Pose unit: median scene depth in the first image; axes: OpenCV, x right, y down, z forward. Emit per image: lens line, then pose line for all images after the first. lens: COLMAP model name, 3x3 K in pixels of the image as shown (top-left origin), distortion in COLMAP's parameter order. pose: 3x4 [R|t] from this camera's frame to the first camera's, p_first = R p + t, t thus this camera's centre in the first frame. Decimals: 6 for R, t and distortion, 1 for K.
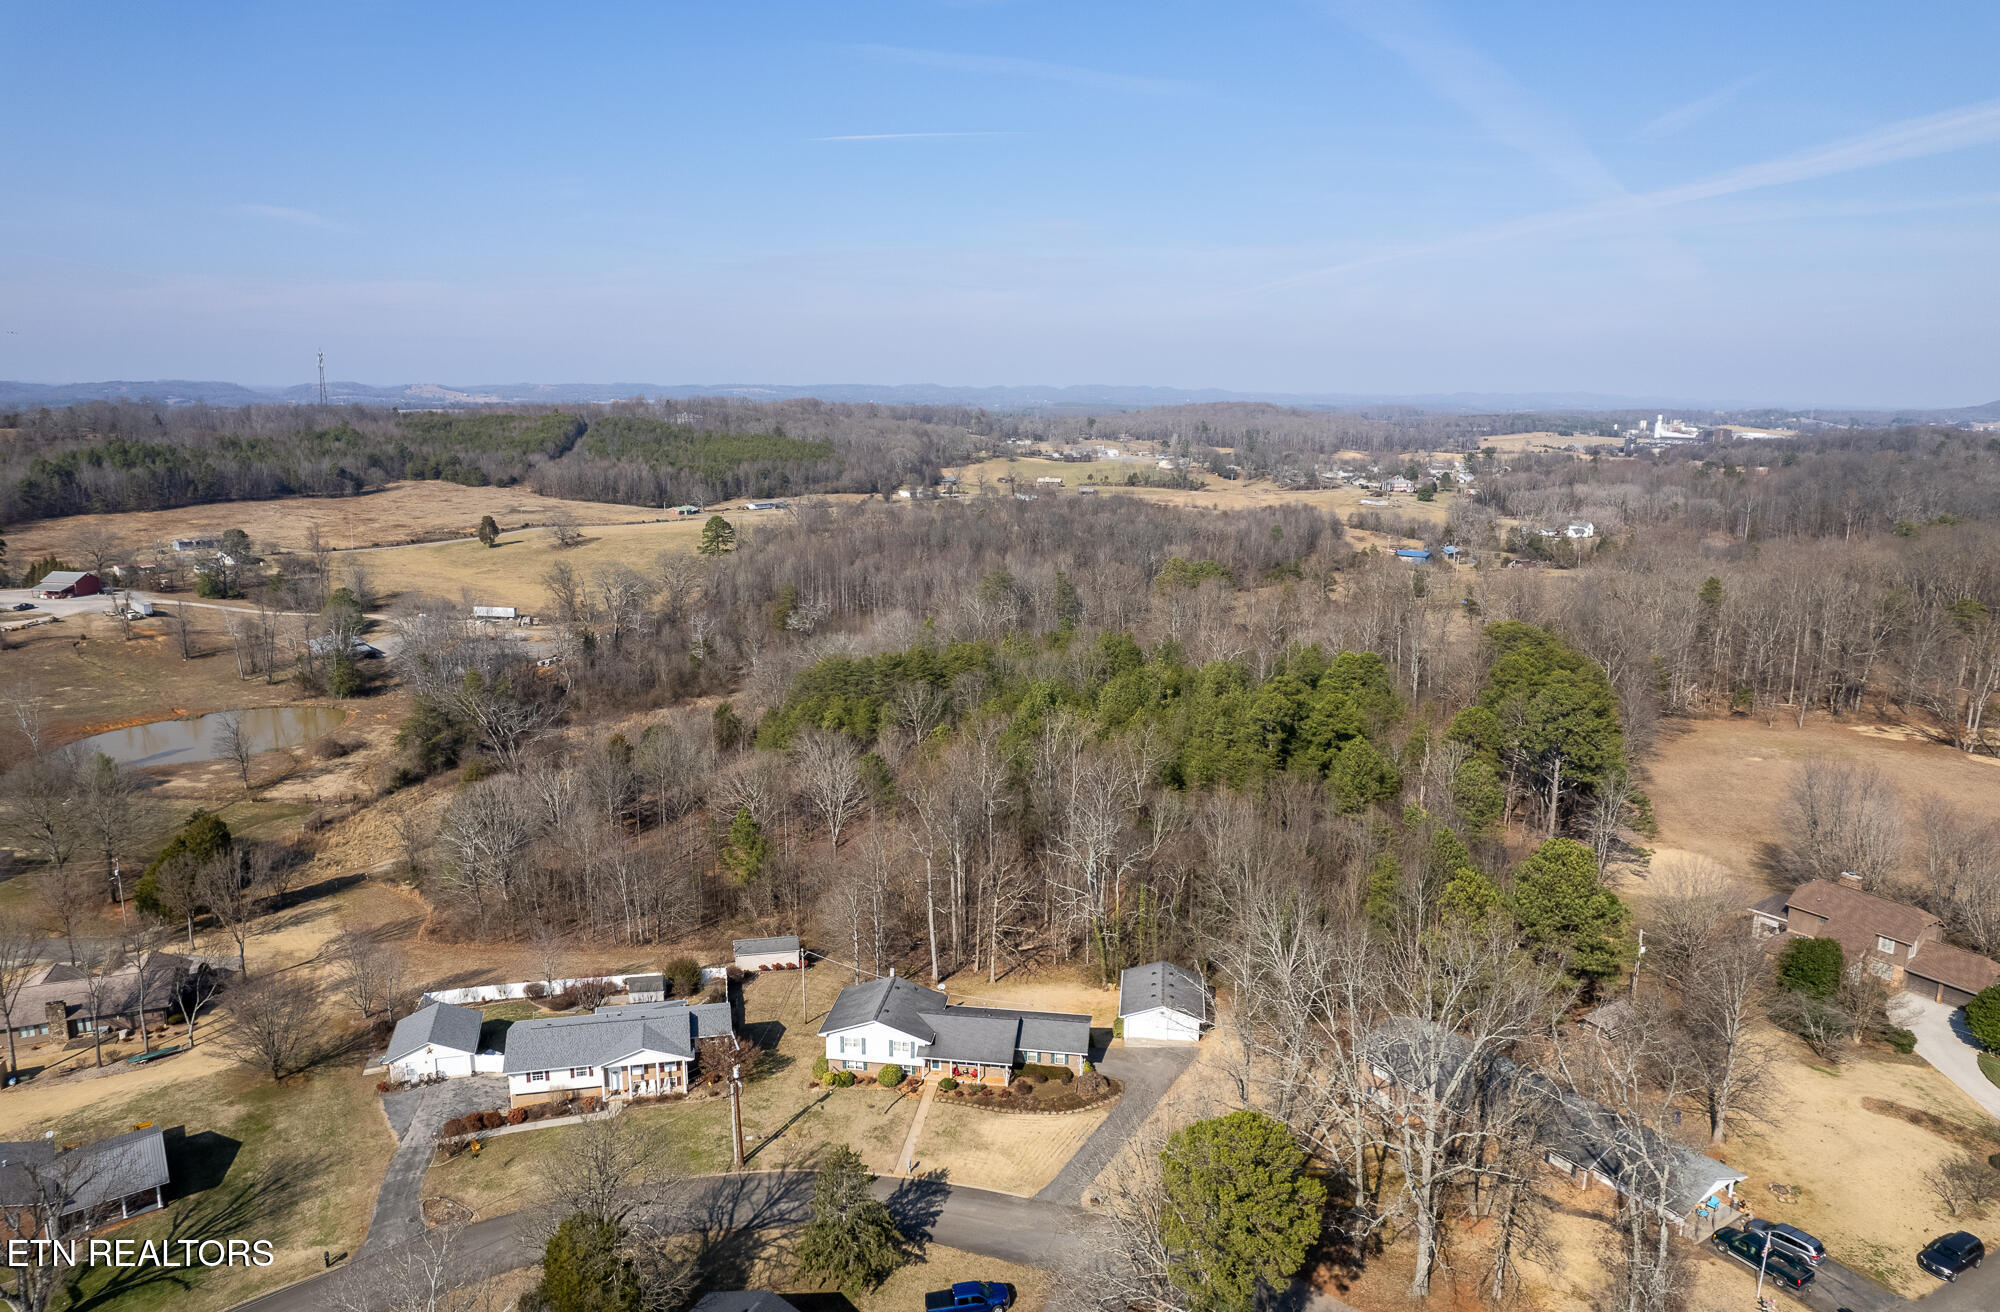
lens RADIAL K [[1285.1, 0, 1000.0], [0, 1285.1, 656.0], [0, 0, 1]] dist [-0.072738, 0.060582]
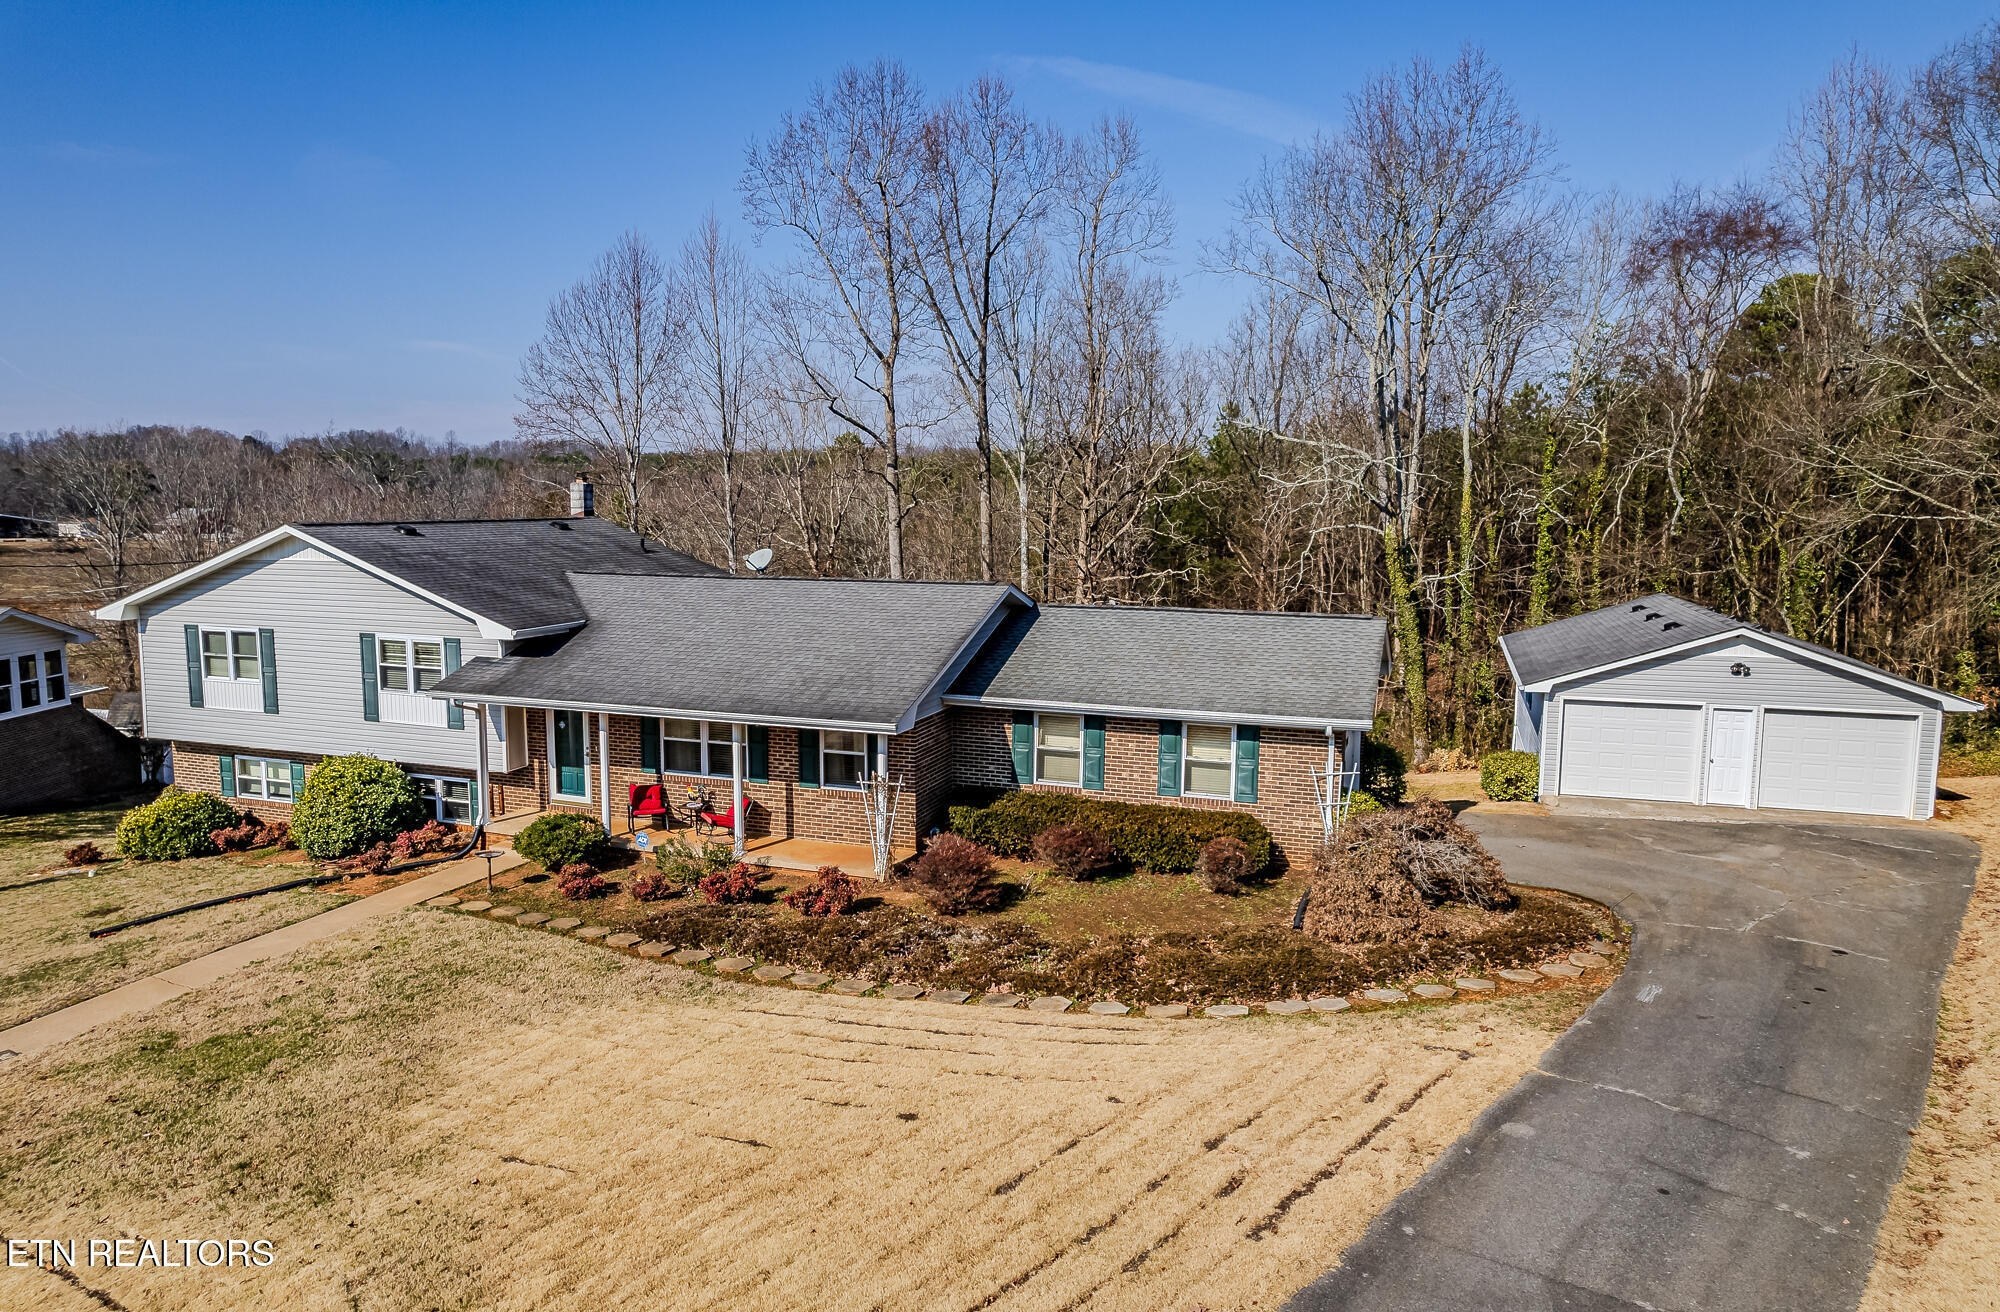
lens RADIAL K [[1285.1, 0, 1000.0], [0, 1285.1, 656.0], [0, 0, 1]] dist [-0.072738, 0.060582]
pose [[0.980236, 0.023047, -0.196482, 0.052983], [-0.039501, 0.995992, -0.080243, 0.316155], [0.193846, 0.086418, 0.977218, 0.820851]]
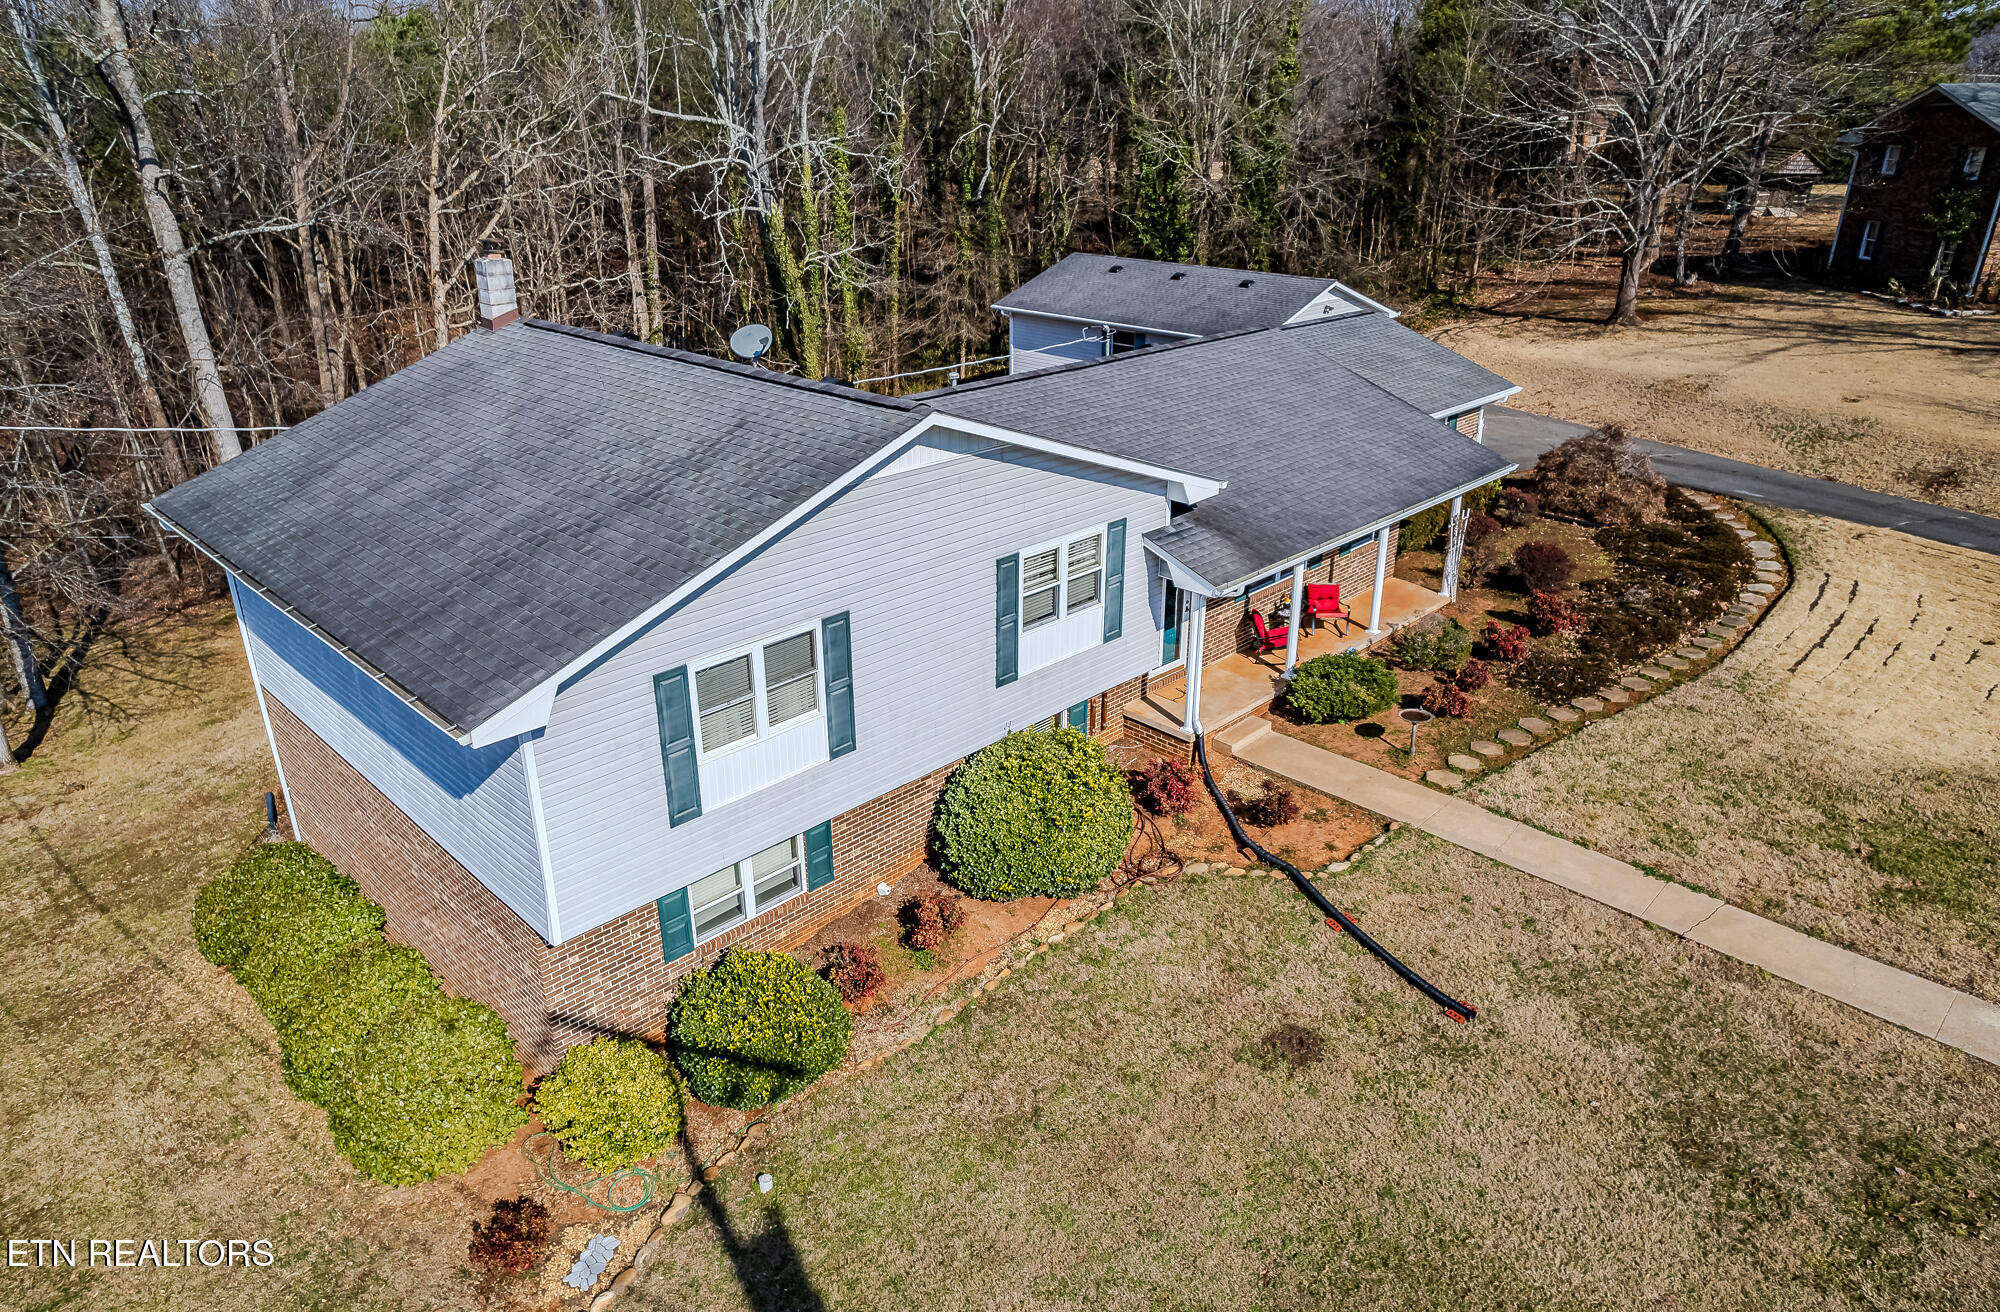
lens RADIAL K [[1285.1, 0, 1000.0], [0, 1285.1, 656.0], [0, 0, 1]] dist [-0.072738, 0.060582]
pose [[0.598341, -0.324917, 0.732405, -0.183093], [0.166291, 0.944542, 0.283175, 0.273360], [-0.783796, -0.047643, 0.619189, 0.918340]]
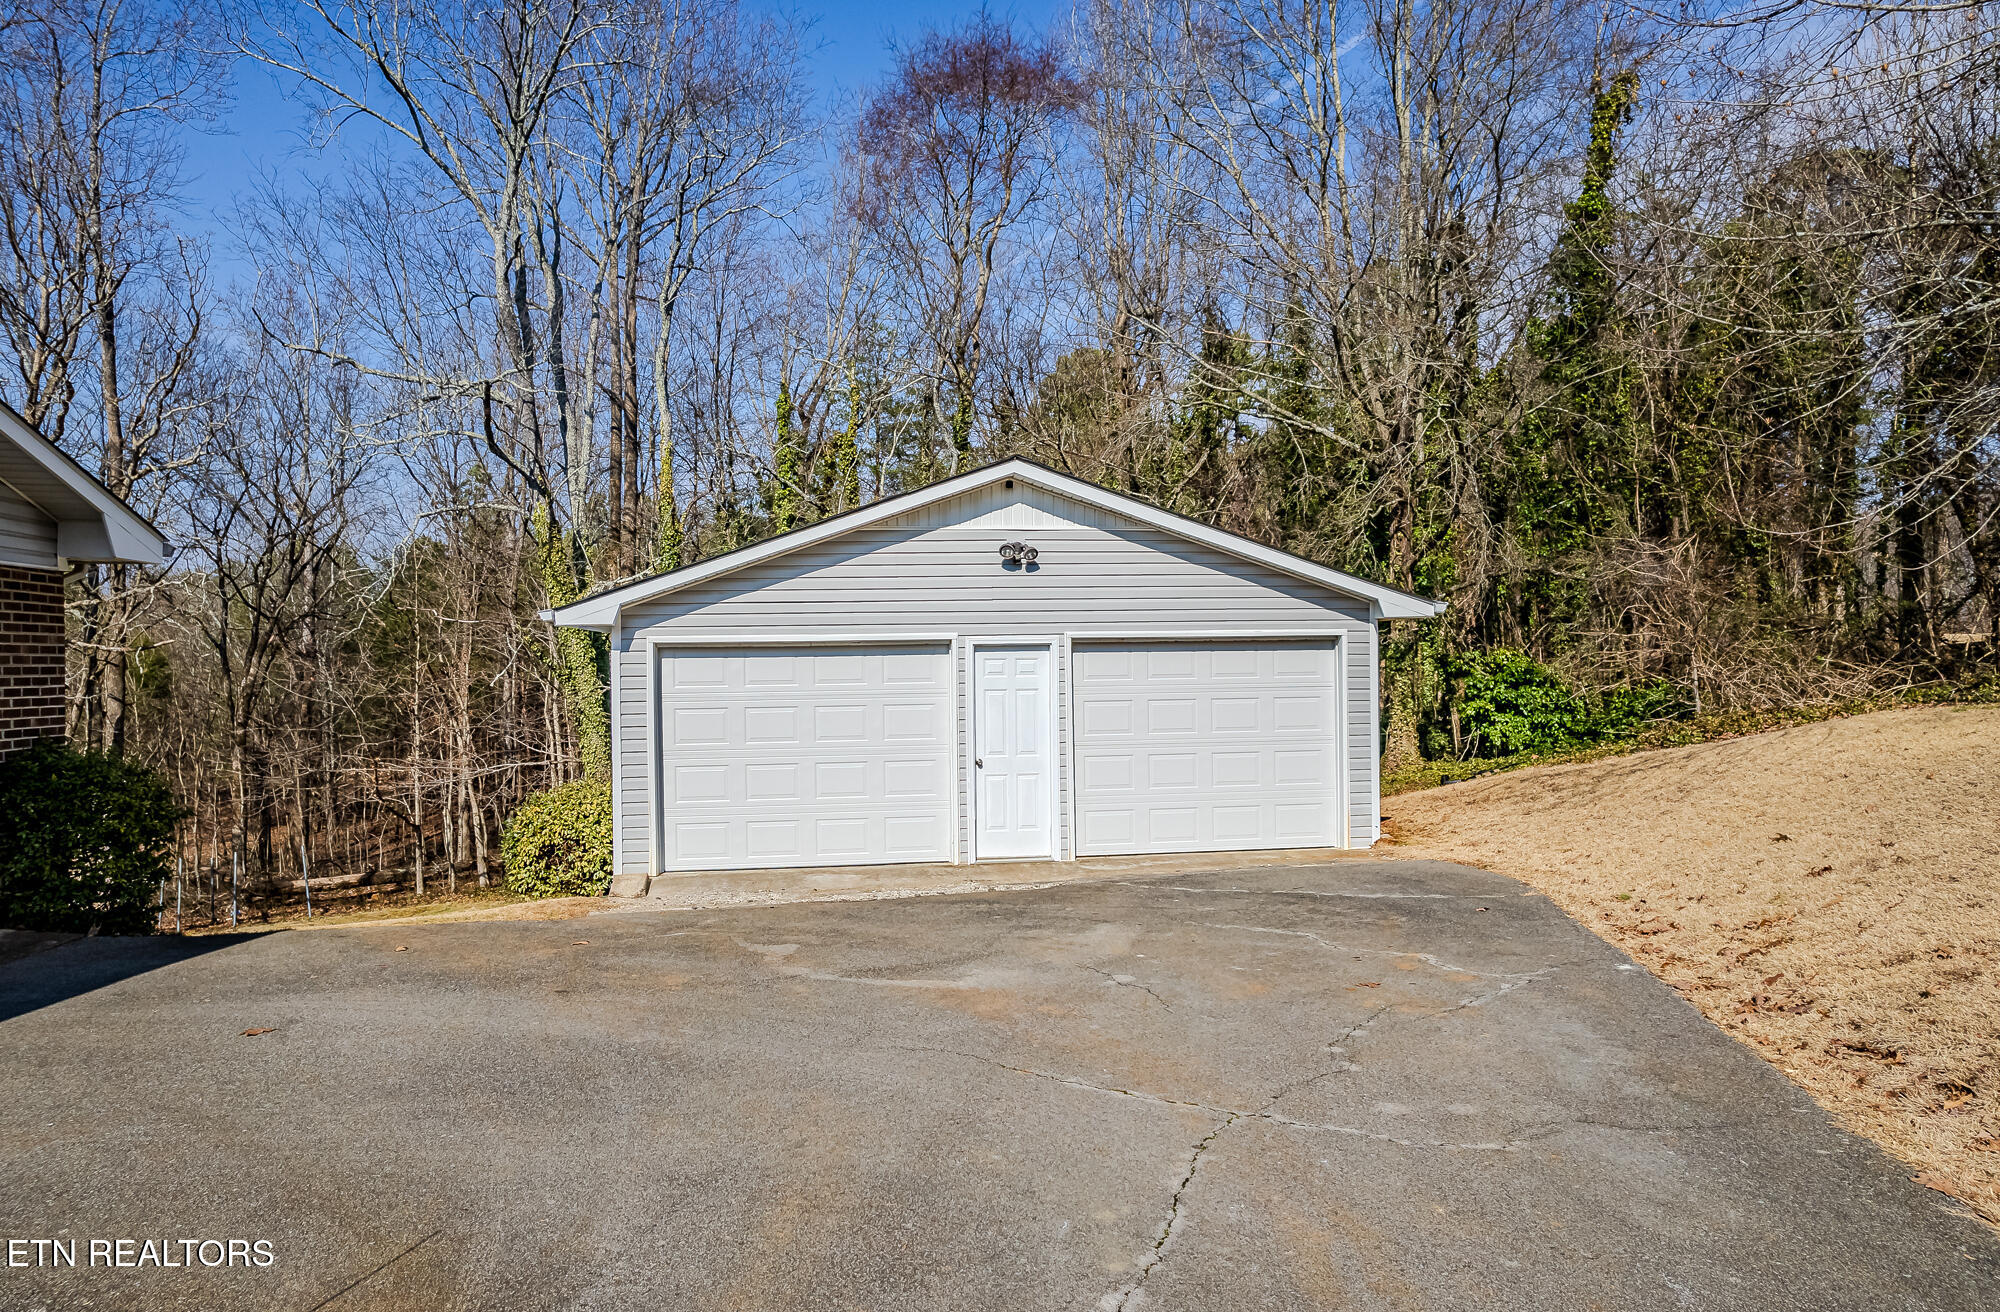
lens RADIAL K [[1285.1, 0, 1000.0], [0, 1285.1, 656.0], [0, 0, 1]] dist [-0.072738, 0.060582]
pose [[0.960885, -0.016395, 0.276462, 0.106080], [0.073221, 0.977764, -0.196508, 0.323725], [-0.267093, 0.209065, 0.940719, 0.965557]]
